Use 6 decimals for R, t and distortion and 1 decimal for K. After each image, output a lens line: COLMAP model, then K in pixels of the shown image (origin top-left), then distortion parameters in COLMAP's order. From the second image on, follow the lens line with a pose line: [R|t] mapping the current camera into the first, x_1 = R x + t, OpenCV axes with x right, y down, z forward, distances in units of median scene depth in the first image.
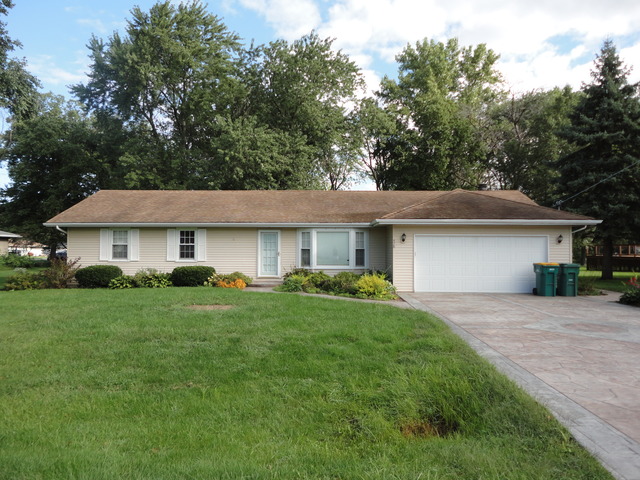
lens RADIAL K [[467.8, 0, 337.2], [0, 467.8, 240.5], [0, 0, 1]] dist [-0.010733, 0.000057]
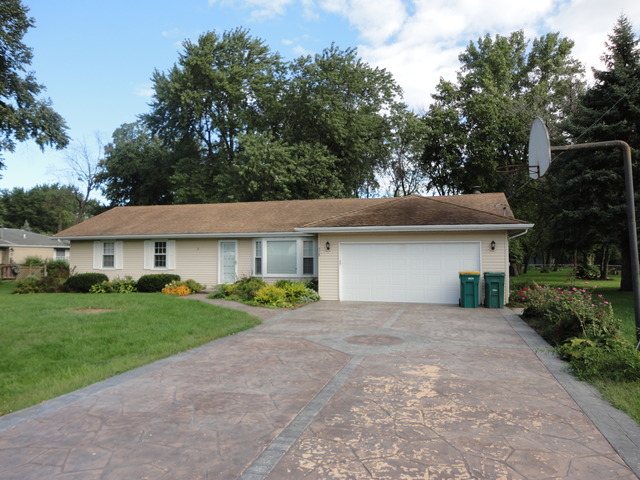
lens RADIAL K [[467.8, 0, 337.2], [0, 467.8, 240.5], [0, 0, 1]] dist [-0.010733, 0.000057]
pose [[0.970249, -0.014674, -0.241662, 0.351298], [0.010709, 0.999786, -0.017712, 0.000032], [0.241871, 0.014597, 0.970199, 0.030292]]
